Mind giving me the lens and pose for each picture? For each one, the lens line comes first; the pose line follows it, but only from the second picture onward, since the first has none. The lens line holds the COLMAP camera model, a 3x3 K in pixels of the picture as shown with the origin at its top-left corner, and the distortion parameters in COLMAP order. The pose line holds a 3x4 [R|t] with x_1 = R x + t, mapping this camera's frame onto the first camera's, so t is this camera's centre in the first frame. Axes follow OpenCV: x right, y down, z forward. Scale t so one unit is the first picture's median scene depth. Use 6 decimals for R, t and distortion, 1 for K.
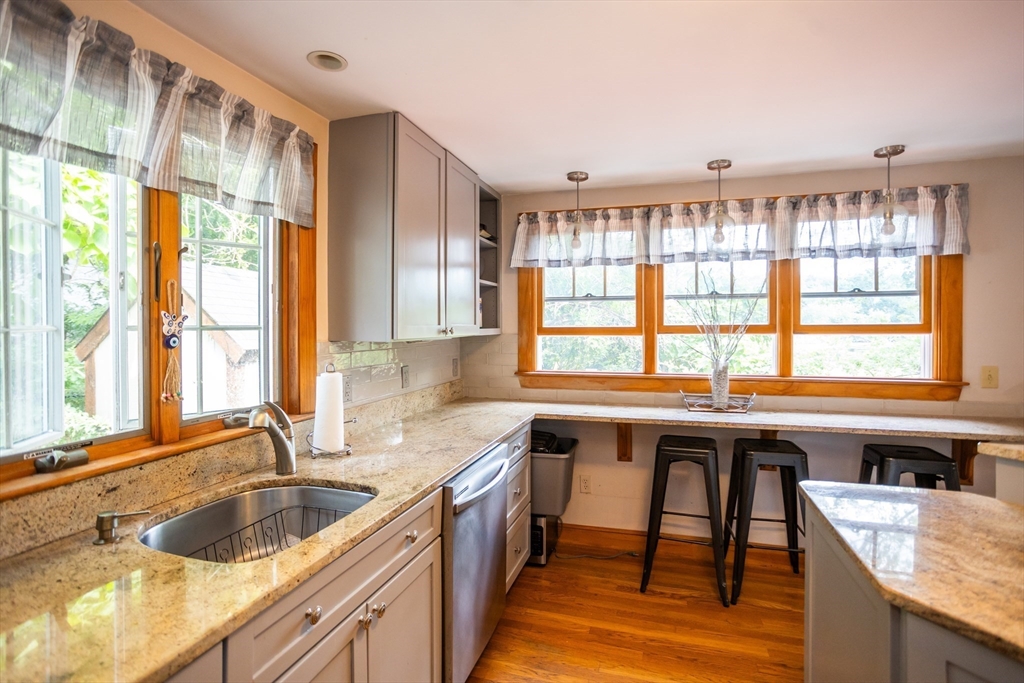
lens RADIAL K [[506.1, 0, 512.9], [0, 506.1, 324.8], [0, 0, 1]] dist [-0.047091, 0.040971]
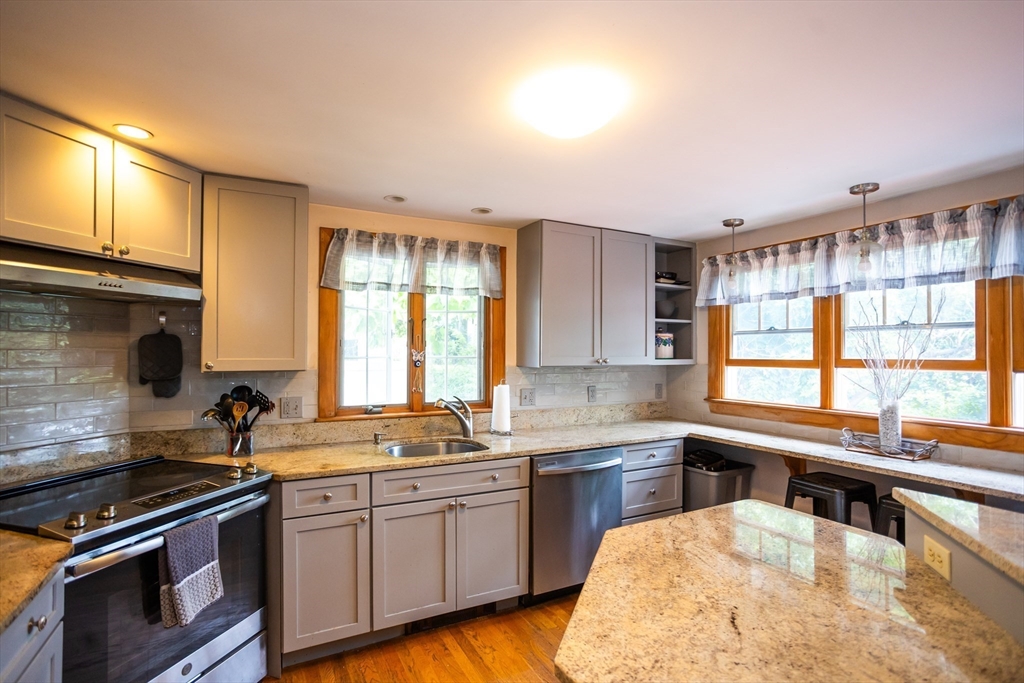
lens RADIAL K [[512.2, 0, 512.0], [0, 512.2, 341.5], [0, 0, 1]] dist [-0.037105, 0.026956]
pose [[0.698074, -0.009348, -0.715965, 0.582400], [-0.004449, 0.999839, -0.017393, -0.013050], [0.716012, 0.015327, 0.697920, -0.116218]]
